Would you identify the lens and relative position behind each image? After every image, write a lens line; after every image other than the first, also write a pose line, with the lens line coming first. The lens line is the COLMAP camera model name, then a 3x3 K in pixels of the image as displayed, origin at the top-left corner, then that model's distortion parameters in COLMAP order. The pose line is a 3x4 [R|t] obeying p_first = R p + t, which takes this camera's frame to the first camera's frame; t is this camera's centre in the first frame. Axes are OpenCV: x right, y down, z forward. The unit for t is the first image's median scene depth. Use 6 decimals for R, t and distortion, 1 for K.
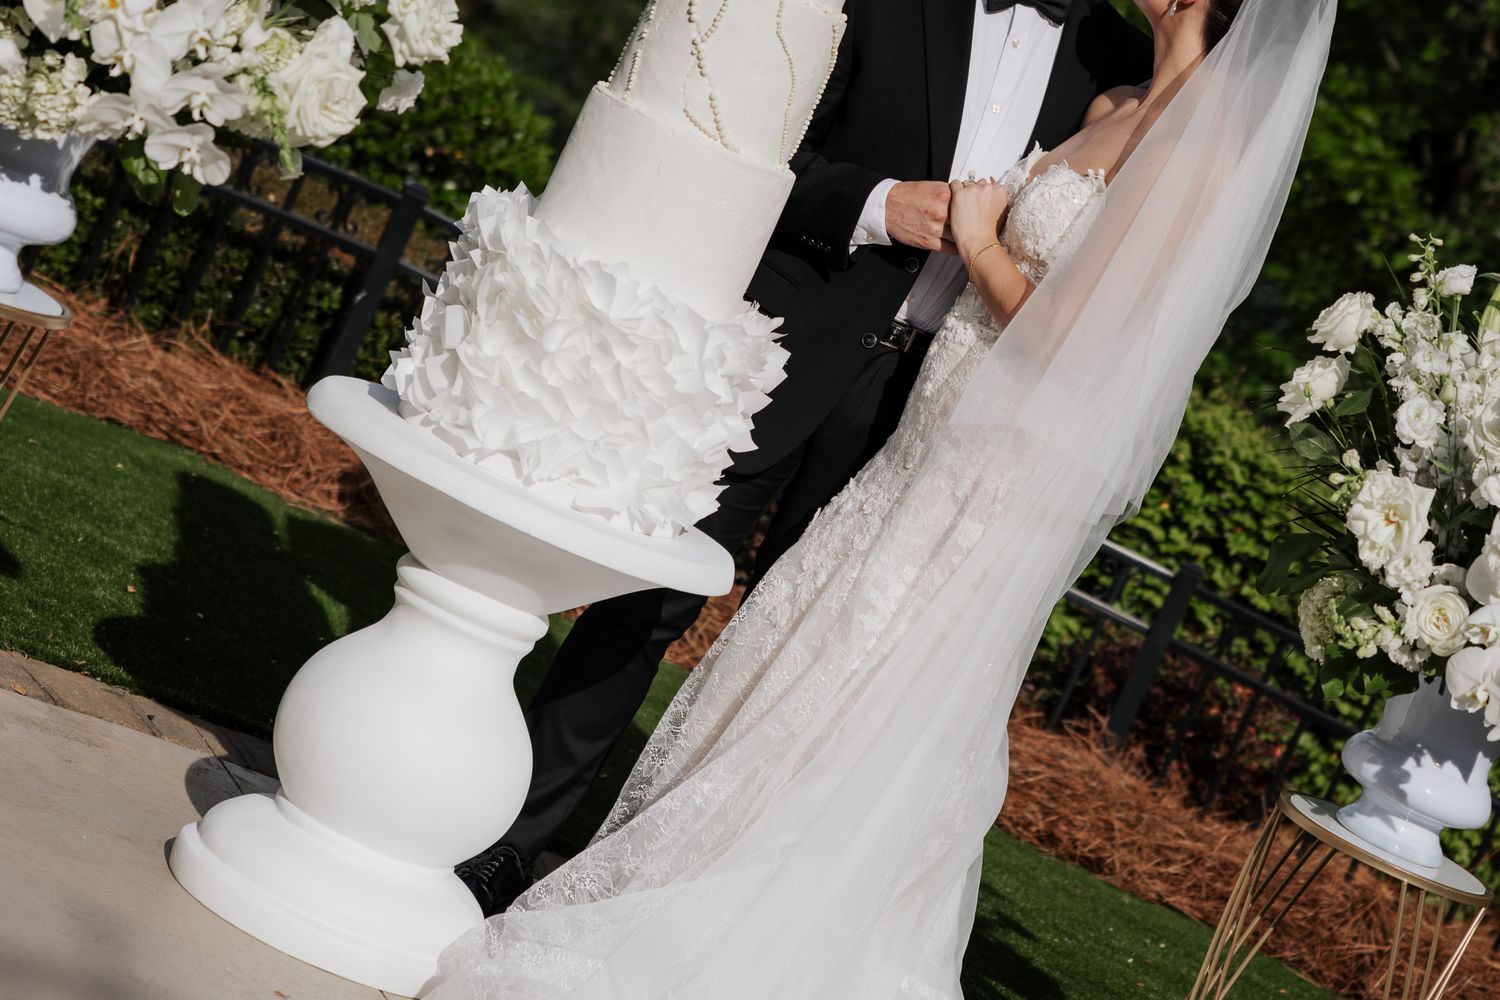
lens RADIAL K [[4670.8, 0, 753.8], [0, 4670.8, 456.7], [0, 0, 1]] dist [0.031663, 0.294031]
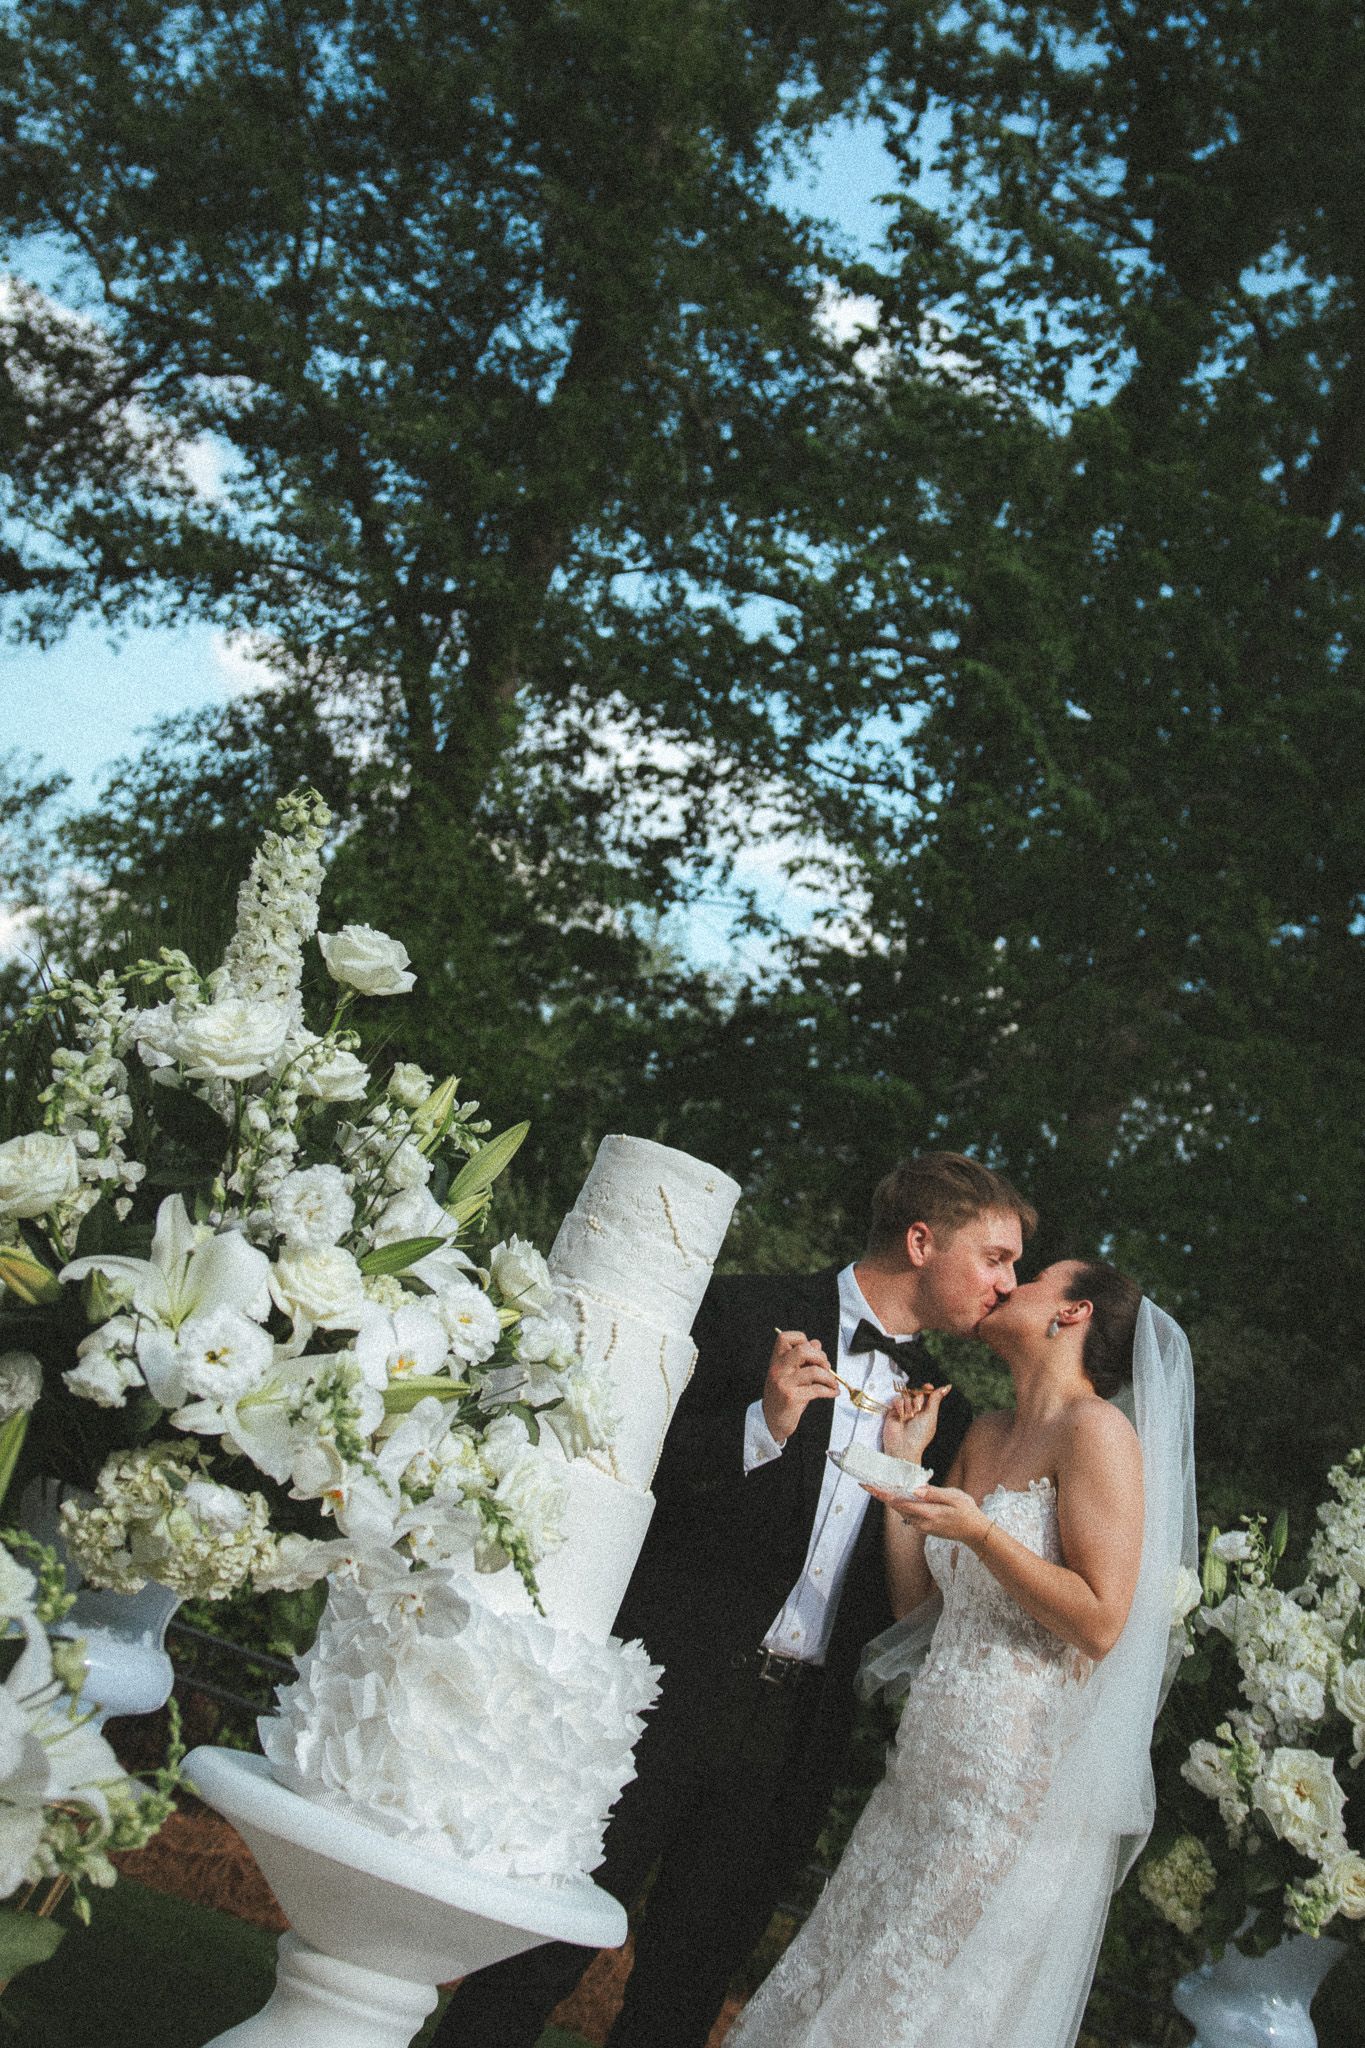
lens RADIAL K [[2597.4, 0, 702.0], [0, 2597.4, 1016.6], [0, 0, 1]] dist [0.057486, -0.033508]
pose [[0.907633, -0.012588, 0.419576, -0.224865], [0.083407, 0.985028, -0.150874, -0.078409], [-0.411395, 0.171934, 0.895094, 0.463201]]
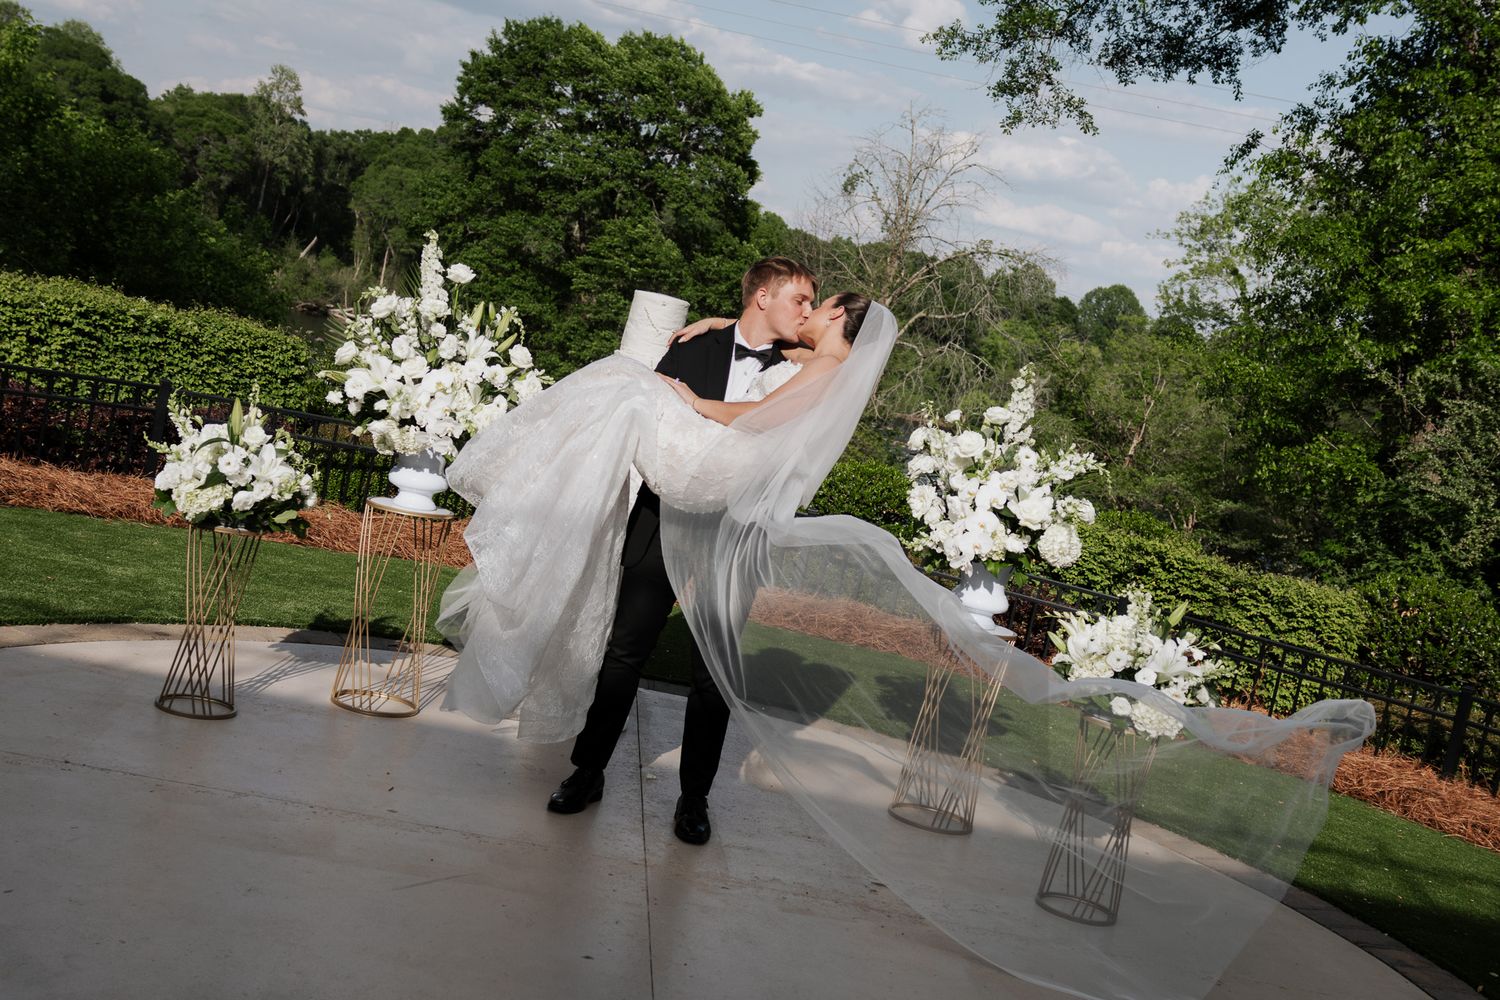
lens RADIAL K [[1827.8, 0, 753.6], [0, 1827.8, 506.8], [0, 0, 1]] dist [0.027927, 0.008546]
pose [[0.937287, -0.199567, -0.285773, 0.332358], [0.163695, 0.975857, -0.144591, 0.148545], [0.307729, 0.088744, 0.947327, -0.048132]]
